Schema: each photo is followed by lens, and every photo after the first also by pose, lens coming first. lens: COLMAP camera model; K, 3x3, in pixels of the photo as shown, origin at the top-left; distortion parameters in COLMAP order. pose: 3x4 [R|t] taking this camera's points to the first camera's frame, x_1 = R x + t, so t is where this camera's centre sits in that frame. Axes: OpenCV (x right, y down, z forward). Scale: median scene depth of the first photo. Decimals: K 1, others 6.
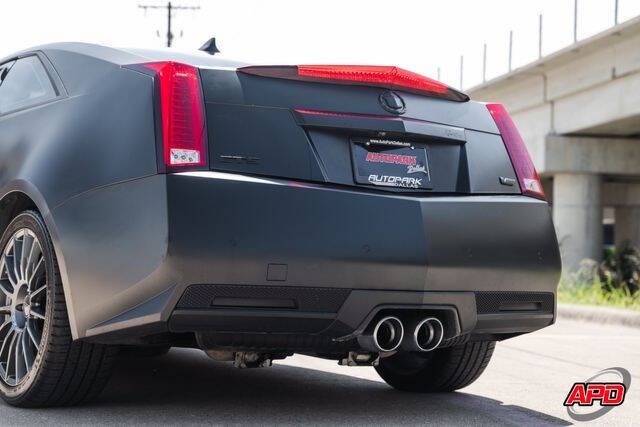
lens RADIAL K [[1197.5, 0, 323.9], [0, 1197.5, 215.6], [0, 0, 1]] dist [0.281969, 0.000000]
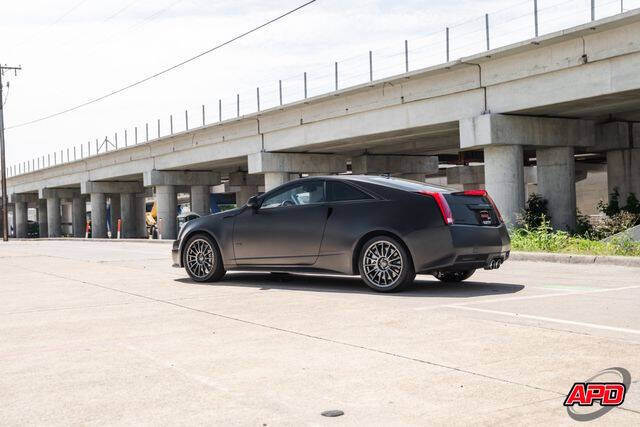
lens RADIAL K [[740.0, 0, 331.8], [0, 740.0, 224.1], [0, 0, 1]] dist [0.018582, 0.000000]
pose [[0.930225, -0.049586, 0.363625, -1.116160], [0.030473, 0.997845, 0.058116, -0.157525], [-0.365723, -0.042980, 0.929731, -0.841944]]
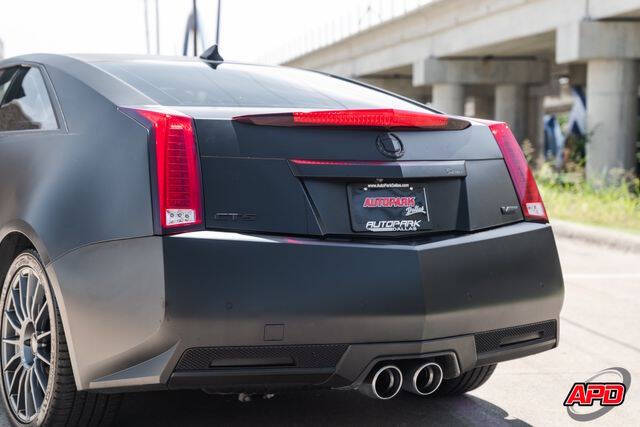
lens RADIAL K [[1197.5, 0, 325.7], [0, 1197.5, 217.2], [0, 0, 1]] dist [0.281969, 0.000000]
pose [[0.999524, -0.013298, -0.027822, 0.029349], [0.016159, 0.994313, 0.105269, -0.134460], [0.026264, -0.105668, 0.994055, 0.005634]]
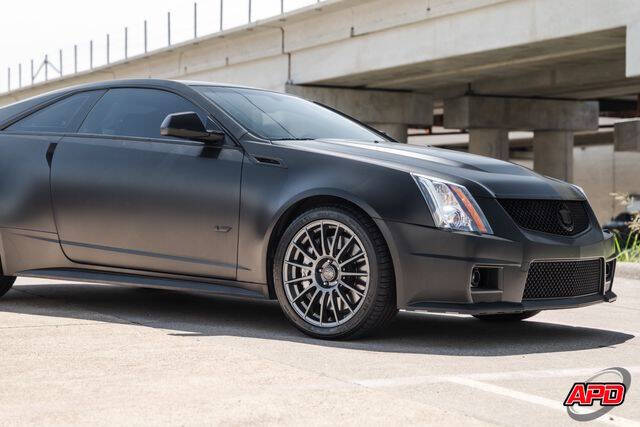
lens RADIAL K [[1197.5, 0, 330.6], [0, 1197.5, 206.5], [0, 0, 1]] dist [0.281969, 0.000000]
pose [[0.960351, -0.011719, 0.278549, -0.650067], [-0.001772, 0.998839, 0.048133, -0.078368], [-0.278789, -0.046718, 0.959215, -0.398510]]
